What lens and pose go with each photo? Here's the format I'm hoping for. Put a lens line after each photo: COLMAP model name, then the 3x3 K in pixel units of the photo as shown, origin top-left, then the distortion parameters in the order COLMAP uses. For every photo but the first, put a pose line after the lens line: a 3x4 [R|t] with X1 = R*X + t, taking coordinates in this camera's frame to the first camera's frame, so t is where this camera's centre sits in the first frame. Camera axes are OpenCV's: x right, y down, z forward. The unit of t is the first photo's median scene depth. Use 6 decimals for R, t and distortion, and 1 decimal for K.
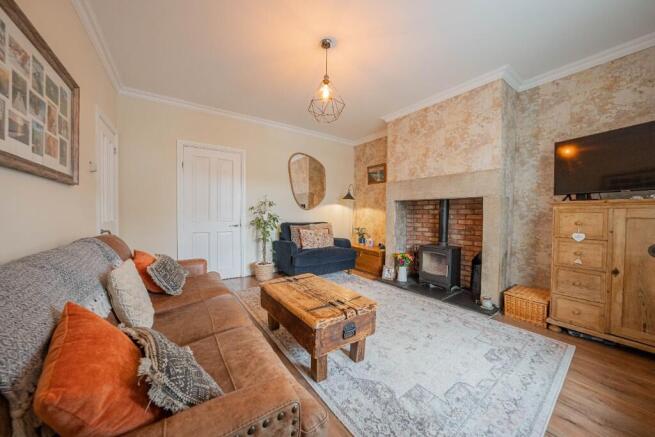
lens RADIAL K [[224.3, 0, 328.1], [0, 224.3, 218.1], [0, 0, 1]] dist [-0.015256, 0.002314]
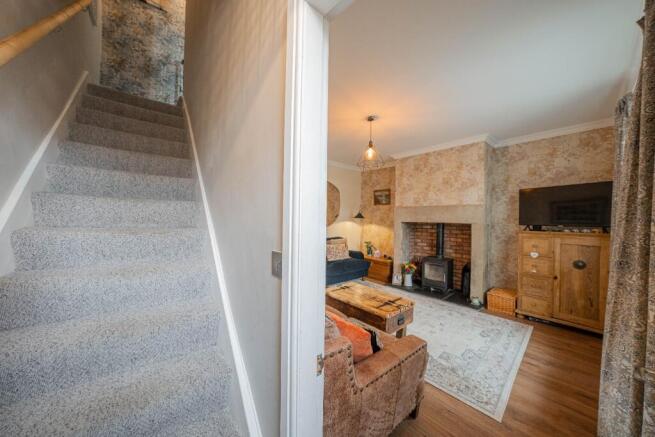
lens RADIAL K [[224.3, 0, 327.4], [0, 224.3, 218.5], [0, 0, 1]] dist [-0.015256, 0.002314]
pose [[0.995479, 0.004967, 0.094847, -0.343111], [-0.003409, 0.999857, -0.016587, -0.106914], [-0.094916, 0.016189, 0.995354, -0.310146]]
